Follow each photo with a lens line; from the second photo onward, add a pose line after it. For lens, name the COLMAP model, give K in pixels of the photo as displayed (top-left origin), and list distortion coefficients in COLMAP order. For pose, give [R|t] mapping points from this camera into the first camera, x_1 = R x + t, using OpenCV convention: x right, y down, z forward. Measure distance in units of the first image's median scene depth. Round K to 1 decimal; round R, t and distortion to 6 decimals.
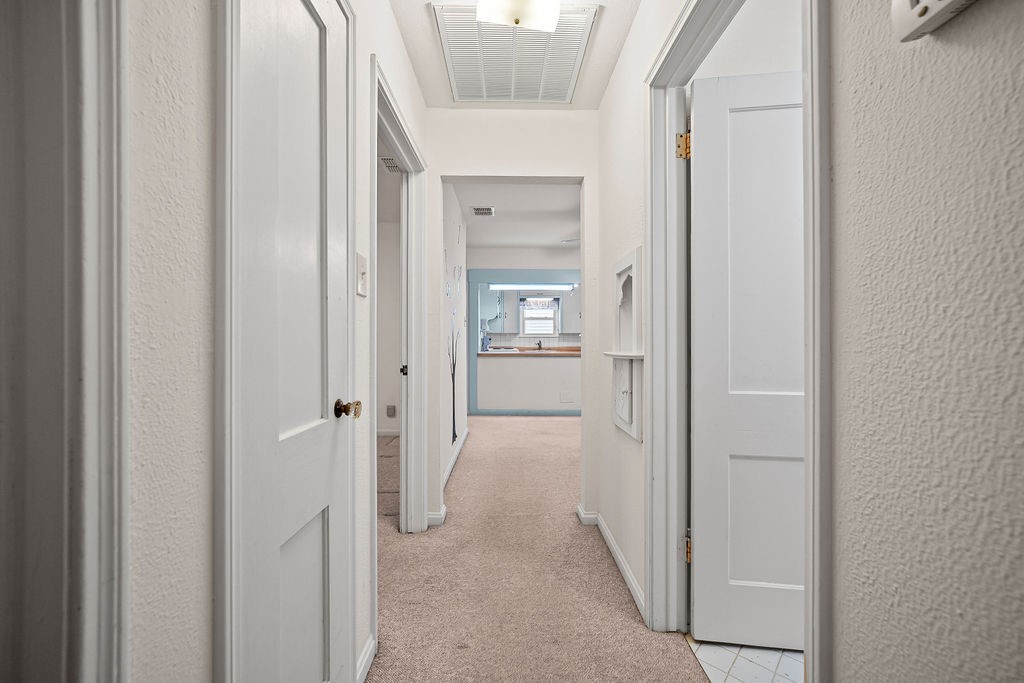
lens RADIAL K [[410.9, 0, 512.0], [0, 410.9, 341.5], [0, 0, 1]] dist [-0.006746, 0.000083]
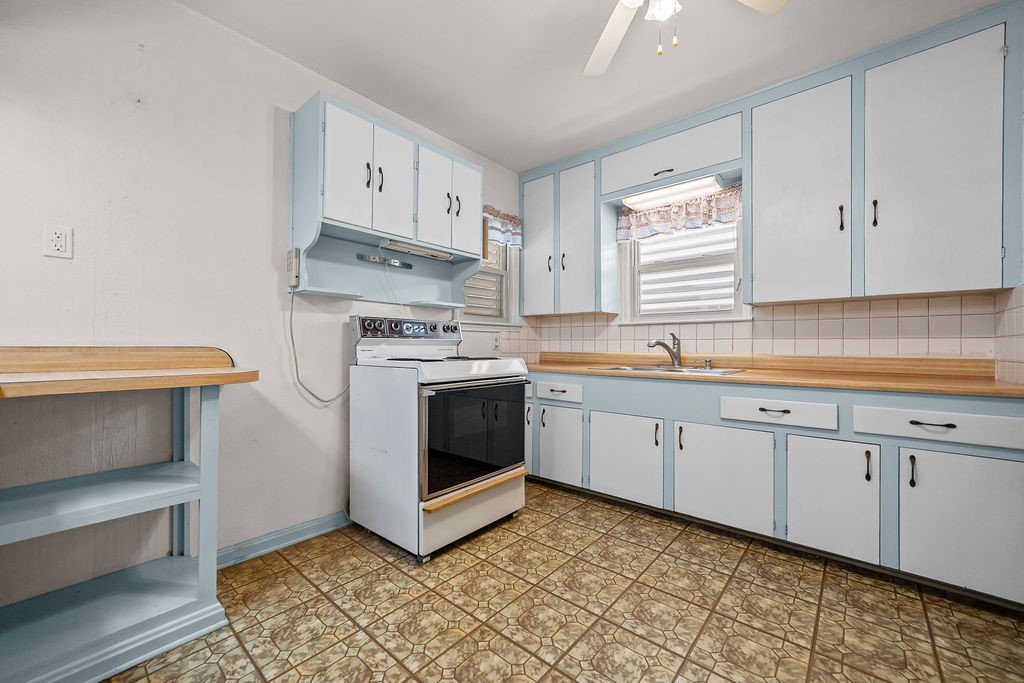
lens RADIAL K [[410.9, 0, 512.0], [0, 410.9, 341.5], [0, 0, 1]] dist [-0.006746, 0.000083]
pose [[0.747915, -0.006953, -0.663758, 0.175066], [-0.000134, 0.999944, -0.010625, 0.005717], [0.663794, 0.008035, 0.747872, 0.695232]]
